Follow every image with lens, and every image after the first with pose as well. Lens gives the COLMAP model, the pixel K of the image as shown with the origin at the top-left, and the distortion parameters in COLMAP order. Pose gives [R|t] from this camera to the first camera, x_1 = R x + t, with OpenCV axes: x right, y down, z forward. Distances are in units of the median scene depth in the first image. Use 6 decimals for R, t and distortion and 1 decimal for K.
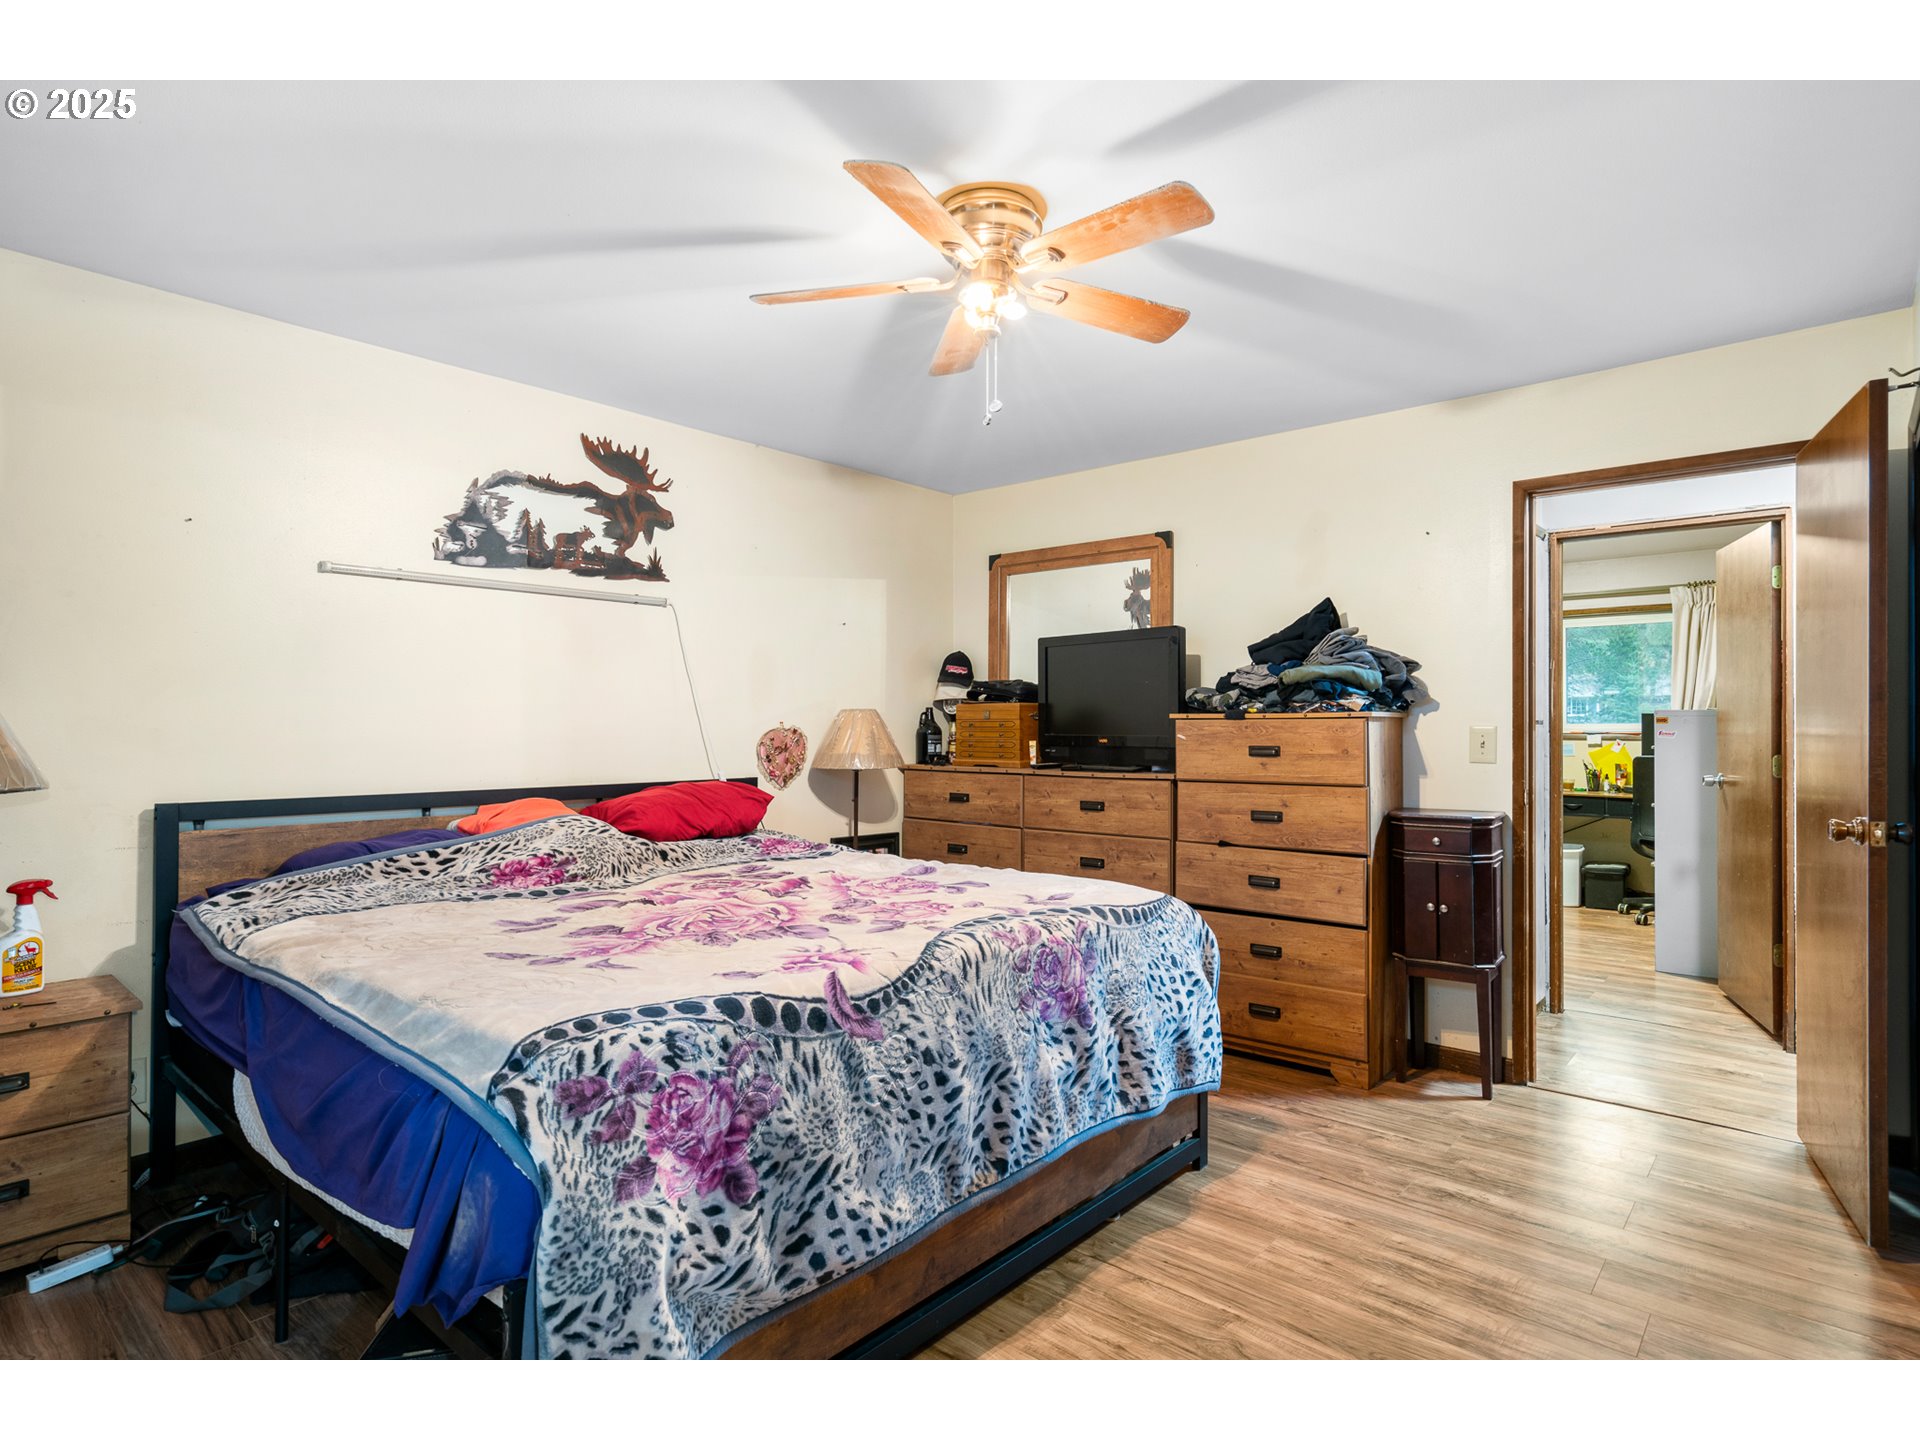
lens RADIAL K [[1004.3, 0, 960.0], [0, 1004.3, 720.0], [0, 0, 1]] dist [-0.002800, 0.000042]
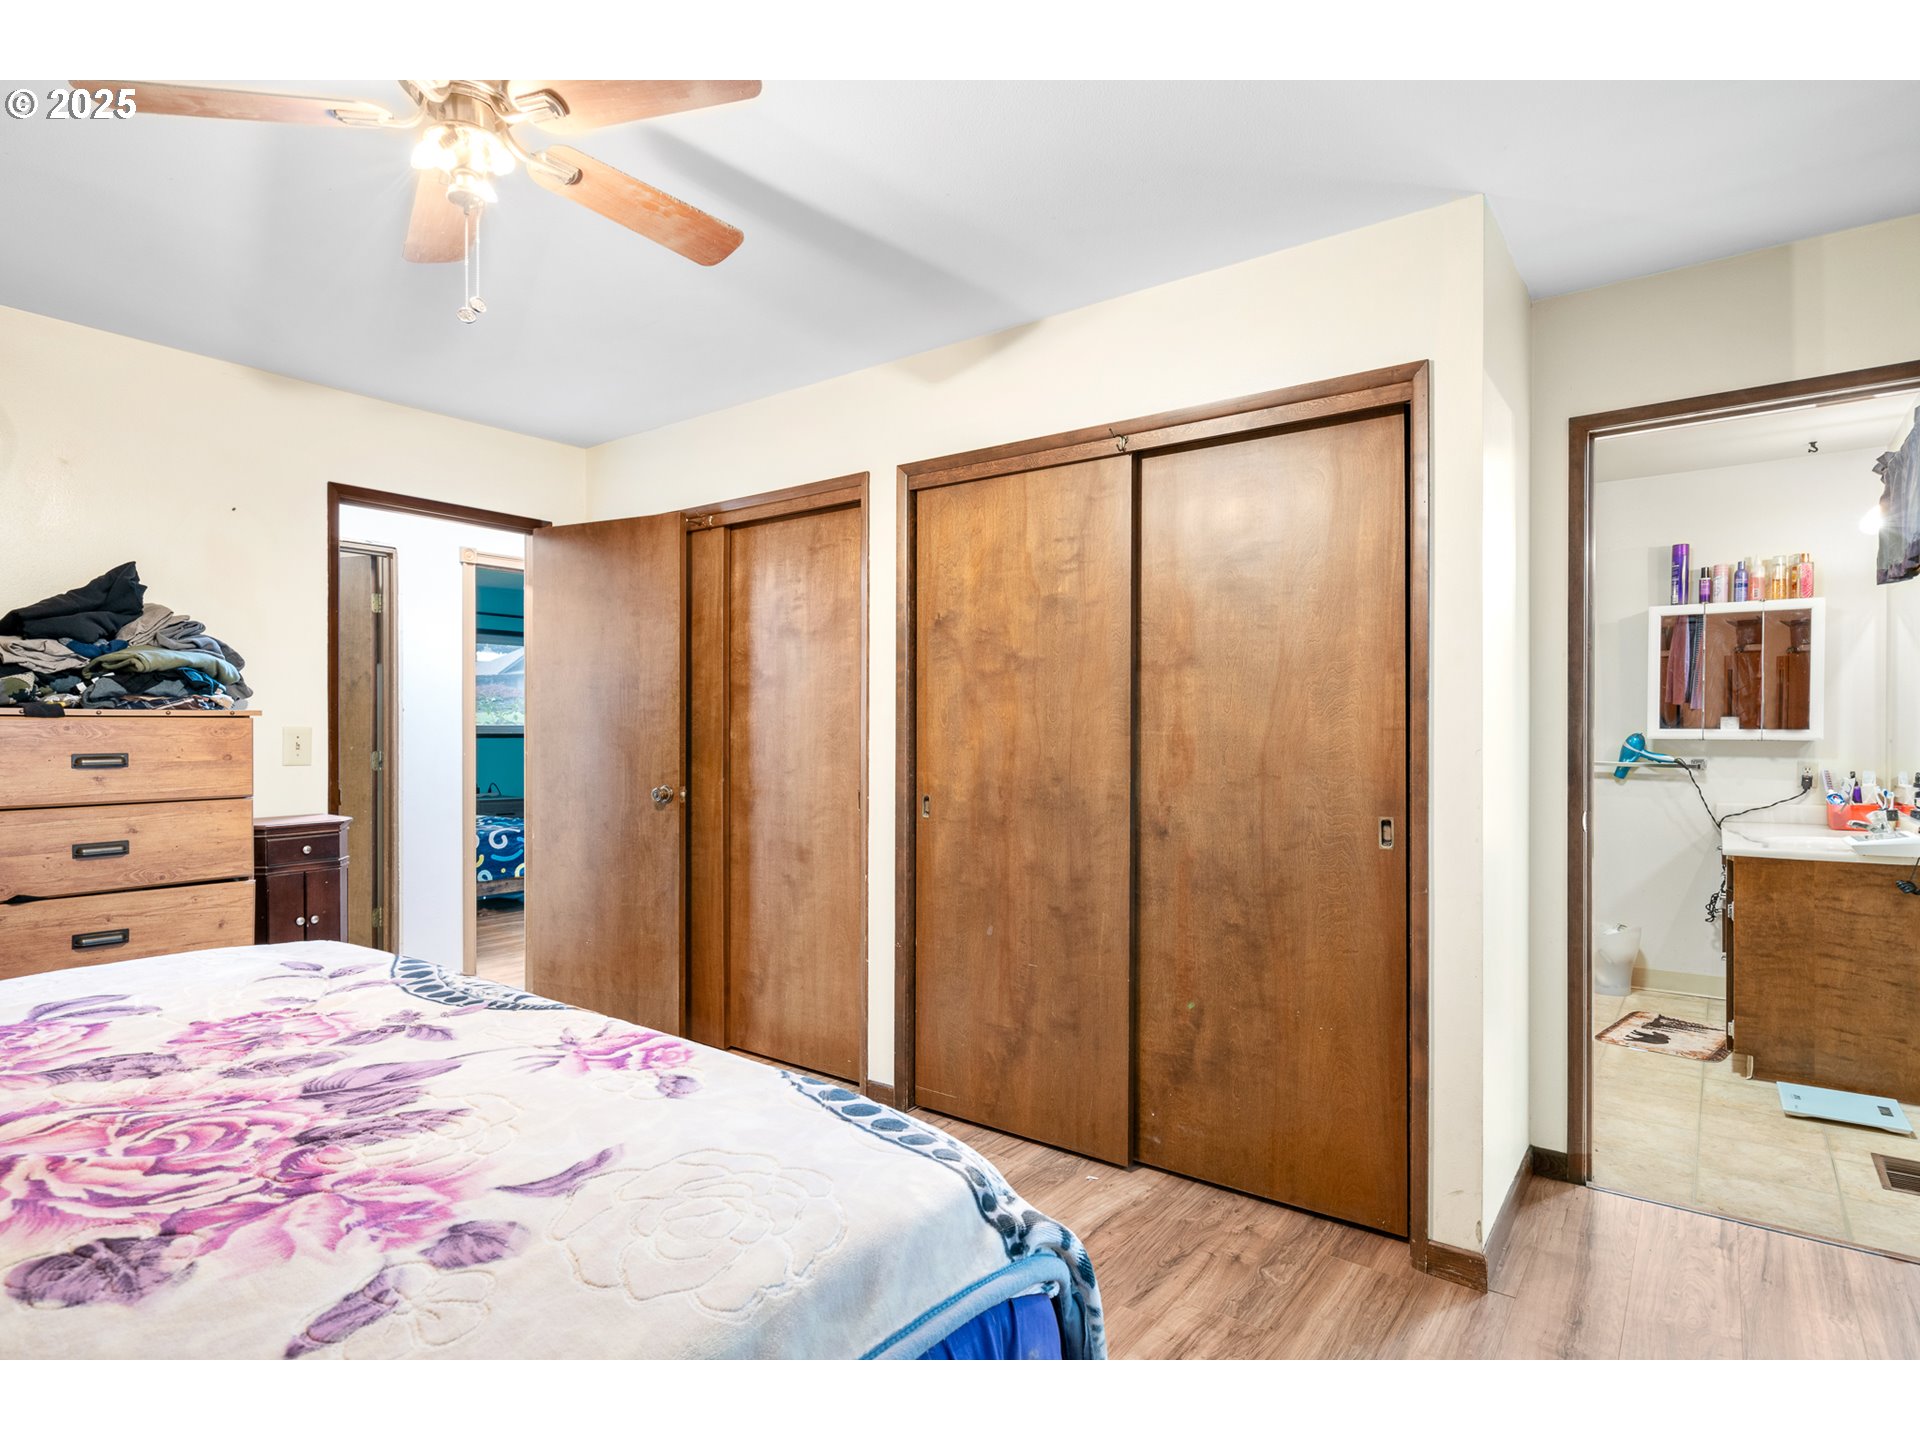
lens RADIAL K [[1004.3, 0, 960.0], [0, 1004.3, 720.0], [0, 0, 1]] dist [-0.002800, 0.000042]
pose [[-0.066797, 0.007329, 0.997740, -0.482125], [-0.009286, 0.999925, -0.007967, 0.001517], [-0.997723, -0.009797, -0.066724, 0.438500]]
